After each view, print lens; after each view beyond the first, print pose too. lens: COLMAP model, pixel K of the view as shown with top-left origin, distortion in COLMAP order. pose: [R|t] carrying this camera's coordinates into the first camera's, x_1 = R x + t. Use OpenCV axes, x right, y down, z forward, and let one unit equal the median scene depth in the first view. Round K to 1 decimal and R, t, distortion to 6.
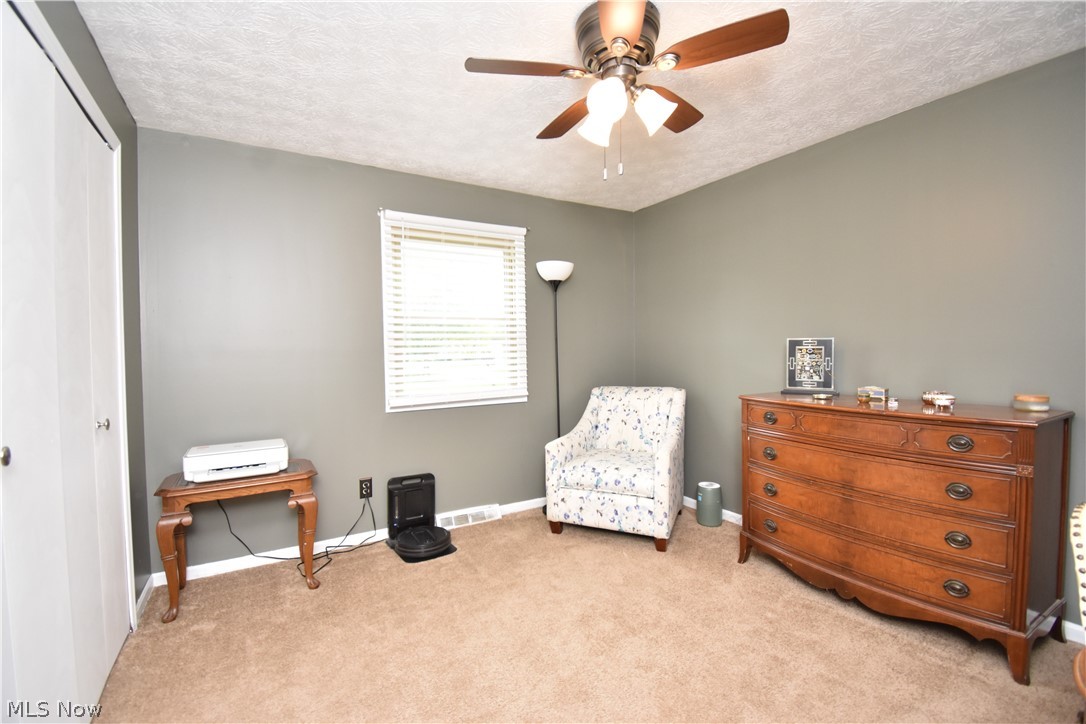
lens RADIAL K [[486.9, 0, 543.0], [0, 486.9, 362.0], [0, 0, 1]] dist [0.019517, -0.028923]
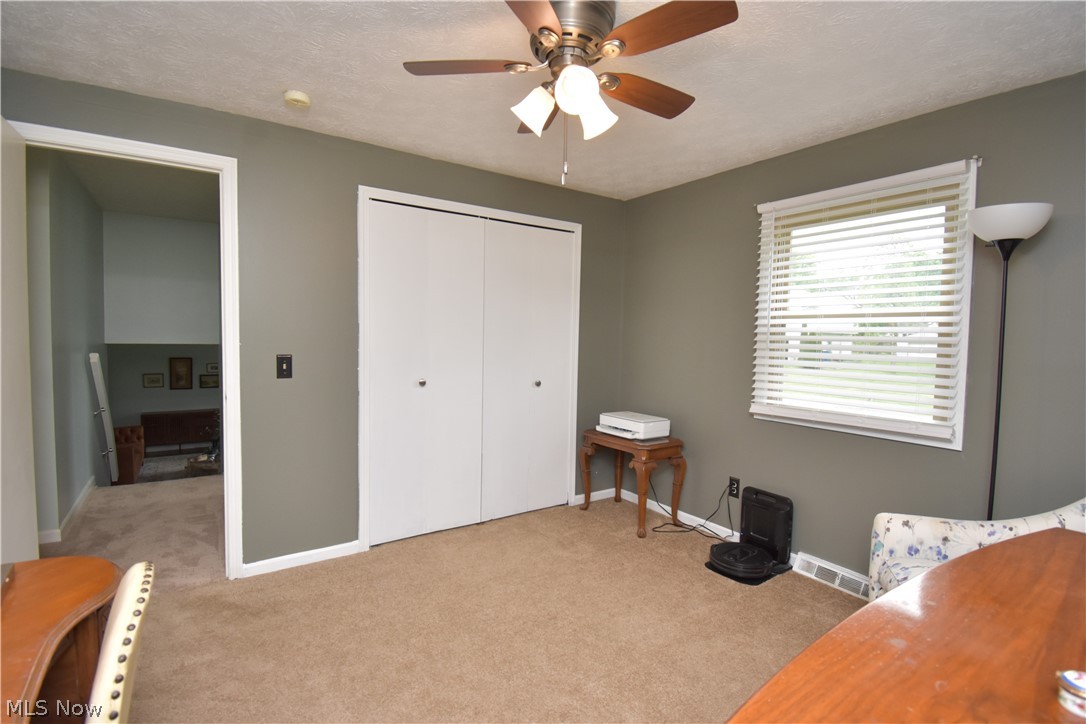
lens RADIAL K [[498.4, 0, 543.0], [0, 498.4, 362.0], [0, 0, 1]] dist [0.025079, -0.031690]
pose [[0.050446, 0.072836, -0.996067, 0.627612], [-0.037654, 0.996767, 0.070980, -0.060670], [0.998017, 0.033925, 0.053026, 0.528412]]
